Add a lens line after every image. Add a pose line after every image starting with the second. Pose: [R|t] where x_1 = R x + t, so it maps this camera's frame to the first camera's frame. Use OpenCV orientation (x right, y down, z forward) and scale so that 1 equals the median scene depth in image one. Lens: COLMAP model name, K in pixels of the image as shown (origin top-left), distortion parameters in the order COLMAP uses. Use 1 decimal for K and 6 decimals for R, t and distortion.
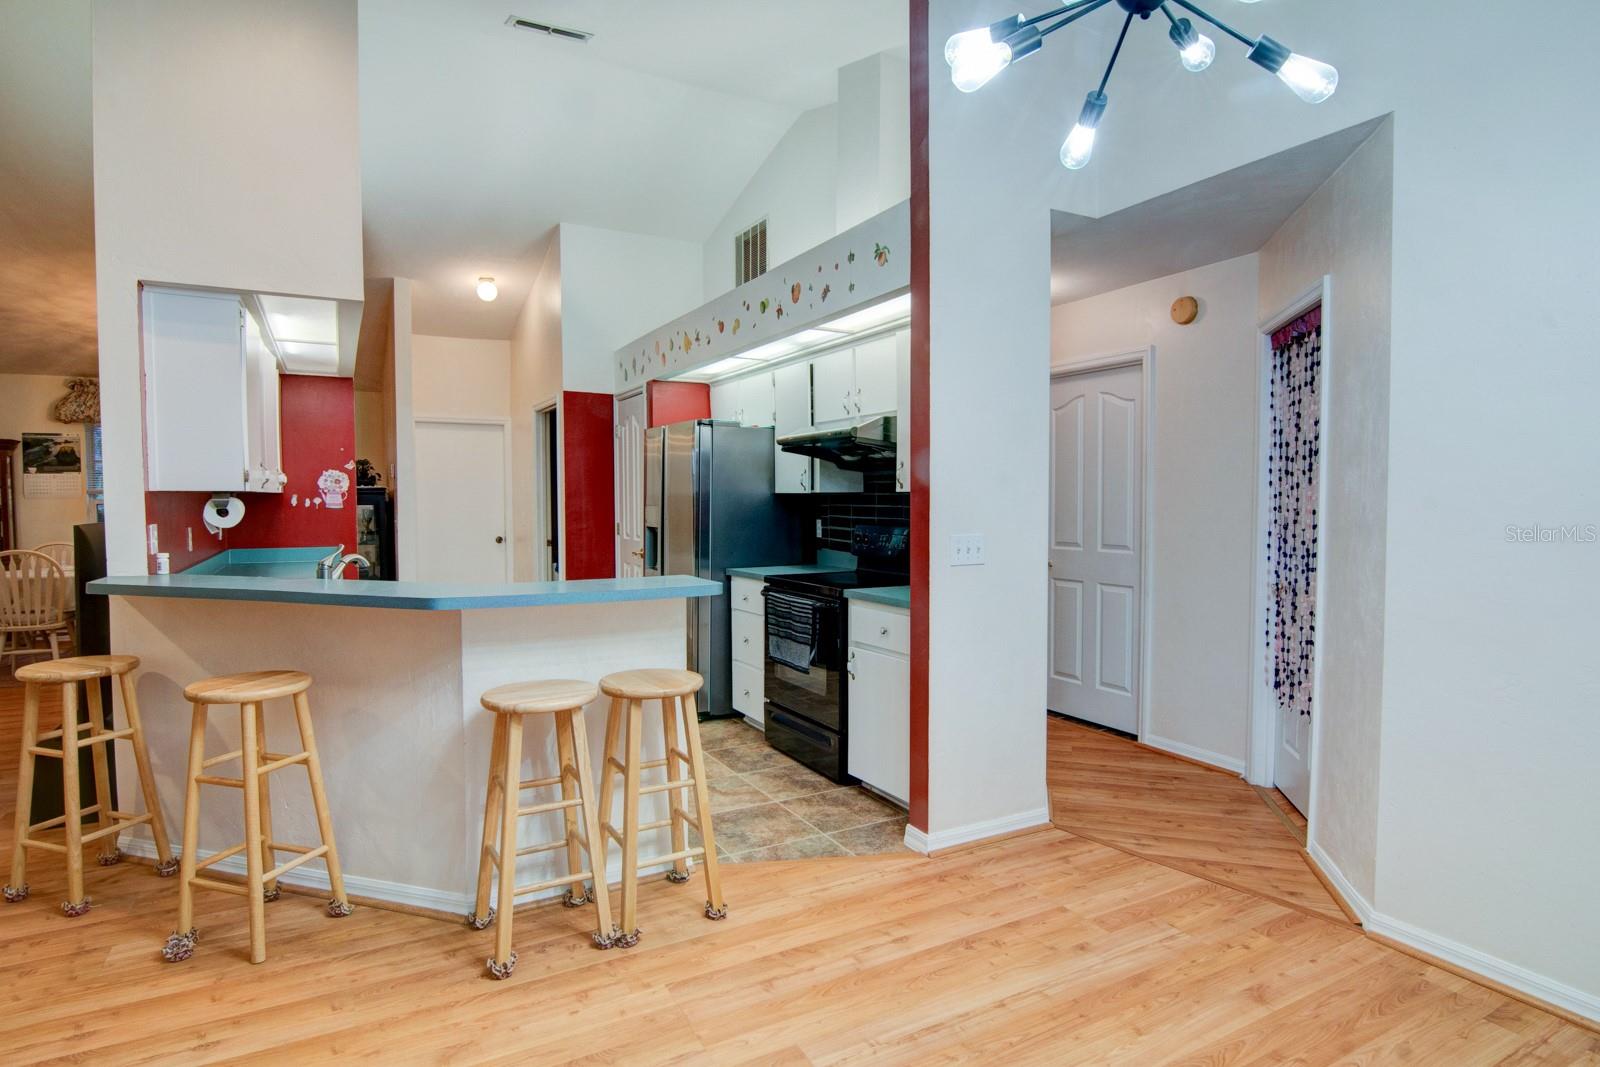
lens RADIAL K [[845.6, 0, 798.2], [0, 845.6, 526.9], [0, 0, 1]] dist [0.002244, -0.013386]
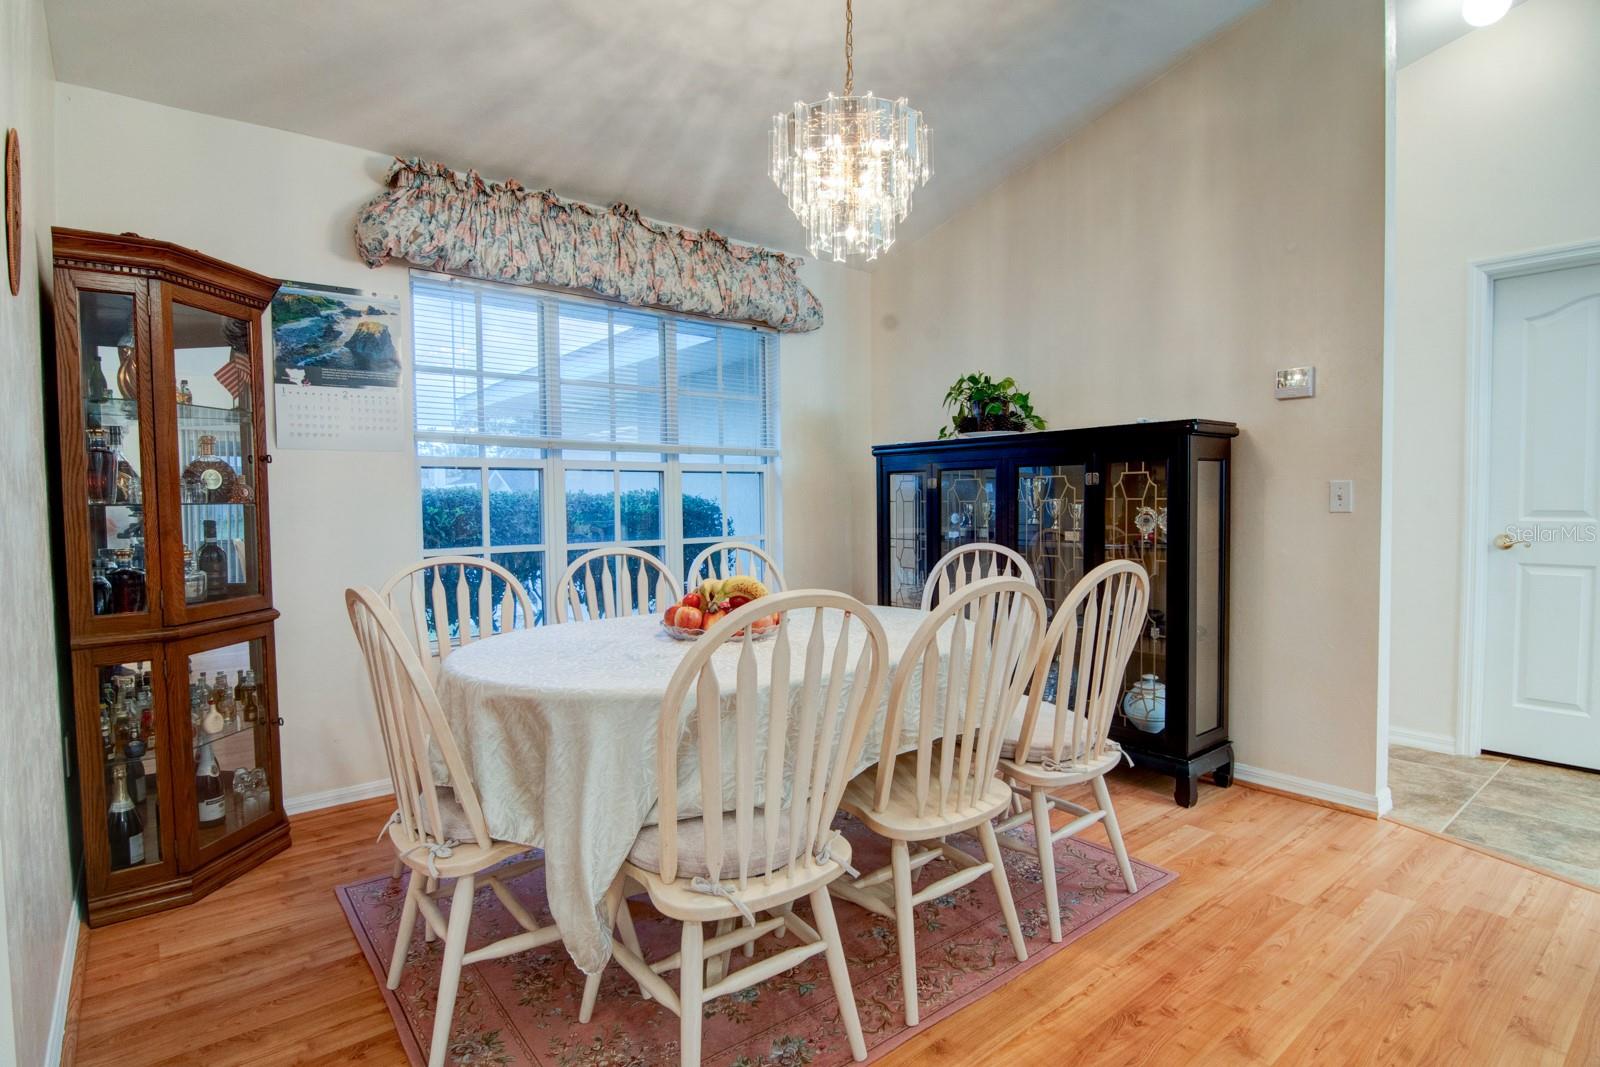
lens RADIAL K [[802.0, 0, 792.9], [0, 802.0, 530.5], [0, 0, 1]] dist [0.000272, -0.015986]
pose [[0.982479, -0.012953, 0.185925, -1.235306], [0.012285, 0.999913, 0.004744, 0.010535], [-0.185970, -0.002376, 0.982553, 0.960965]]
